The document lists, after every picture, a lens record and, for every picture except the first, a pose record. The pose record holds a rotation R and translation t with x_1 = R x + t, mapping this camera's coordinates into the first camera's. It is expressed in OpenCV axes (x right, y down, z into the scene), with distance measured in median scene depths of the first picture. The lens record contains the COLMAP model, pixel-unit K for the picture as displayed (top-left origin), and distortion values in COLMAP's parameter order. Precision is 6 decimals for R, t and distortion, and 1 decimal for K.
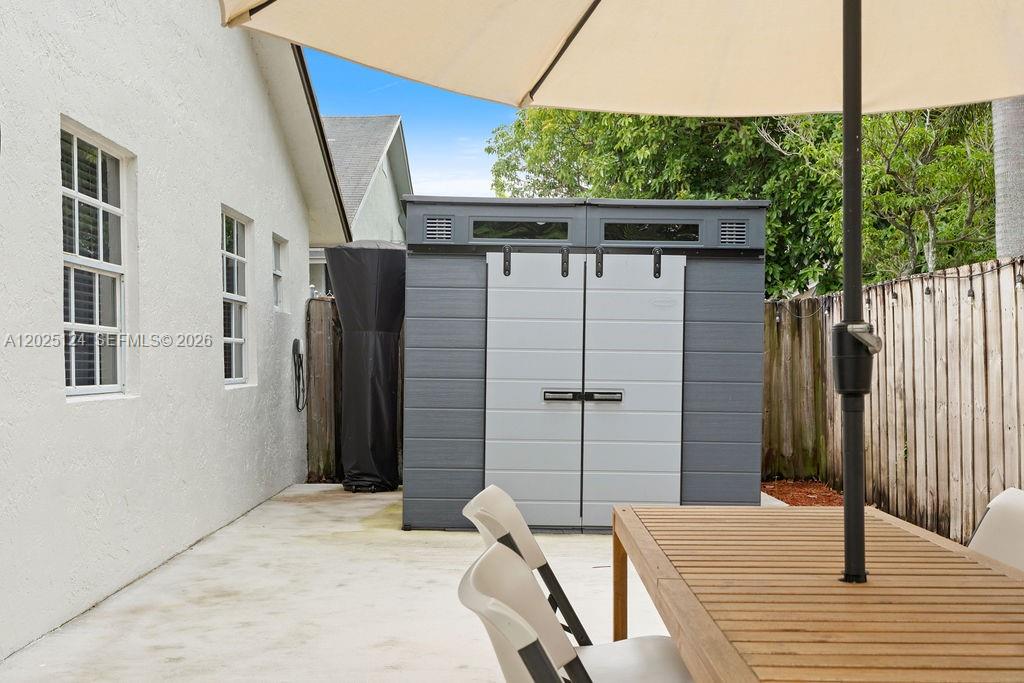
lens RADIAL K [[1010.8, 0, 512.0], [0, 1010.8, 341.5], [0, 0, 1]] dist [0.028672, -0.011470]
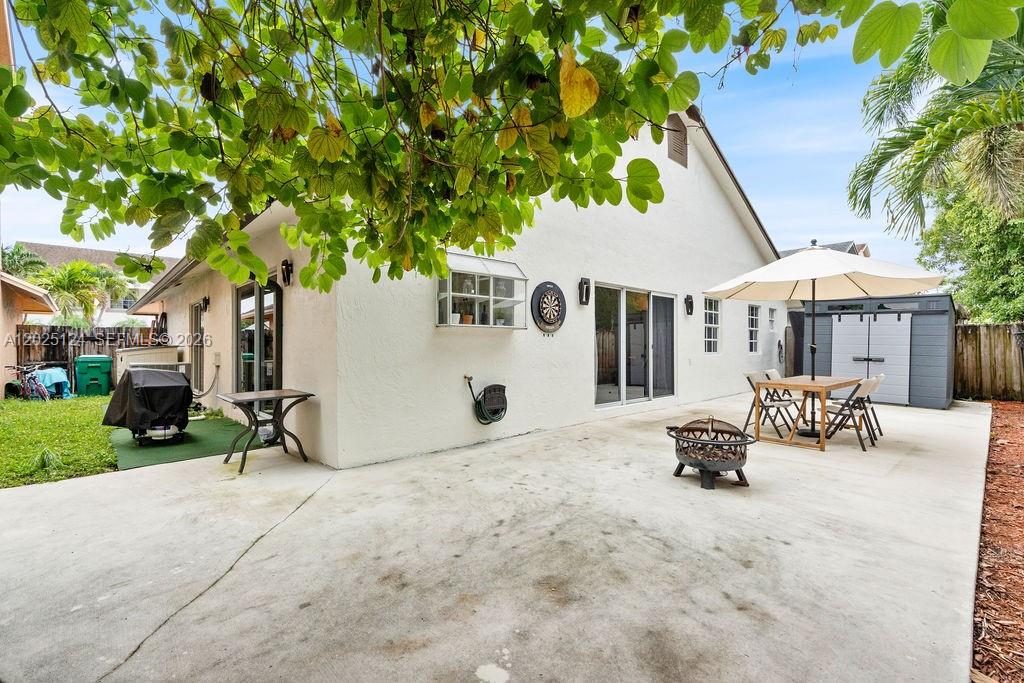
lens RADIAL K [[464.8, 0, 510.4], [0, 464.8, 345.0], [0, 0, 1]] dist [-0.004232, 0.000228]
pose [[0.679602, 0.007826, -0.733539, 0.367837], [0.004195, 0.999885, 0.014554, -0.016449], [0.733569, -0.012968, 0.679491, -0.789401]]
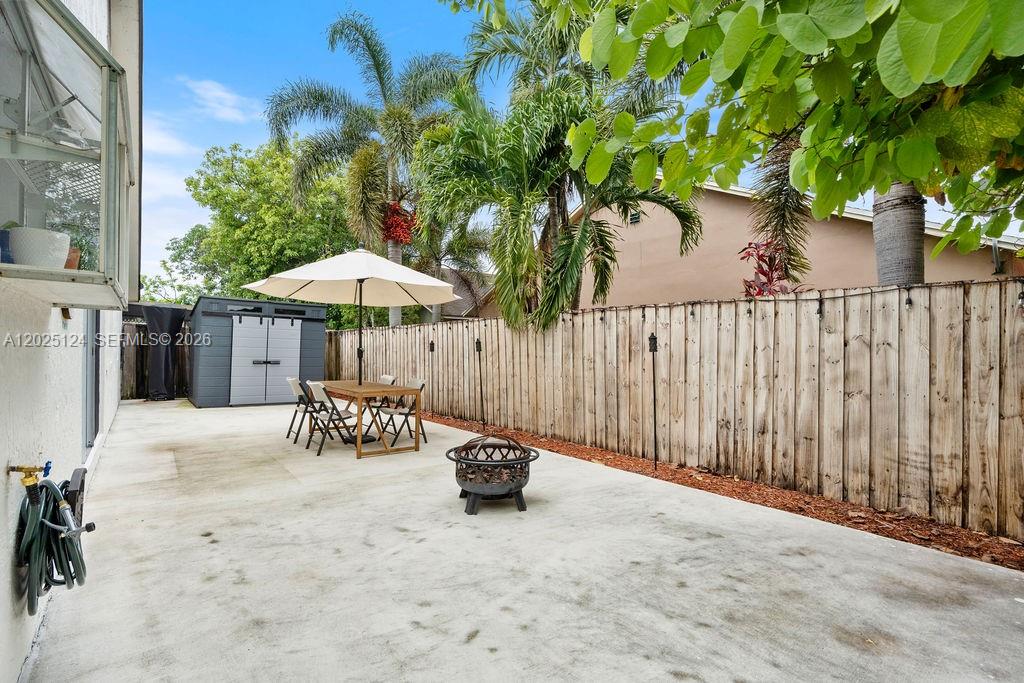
lens RADIAL K [[464.8, 0, 510.4], [0, 464.8, 345.0], [0, 0, 1]] dist [-0.004232, 0.000228]
pose [[0.776594, 0.017944, 0.629746, -0.252681], [-0.021335, 0.999770, -0.002177, -0.013644], [-0.629640, -0.011745, 0.776798, -0.611511]]
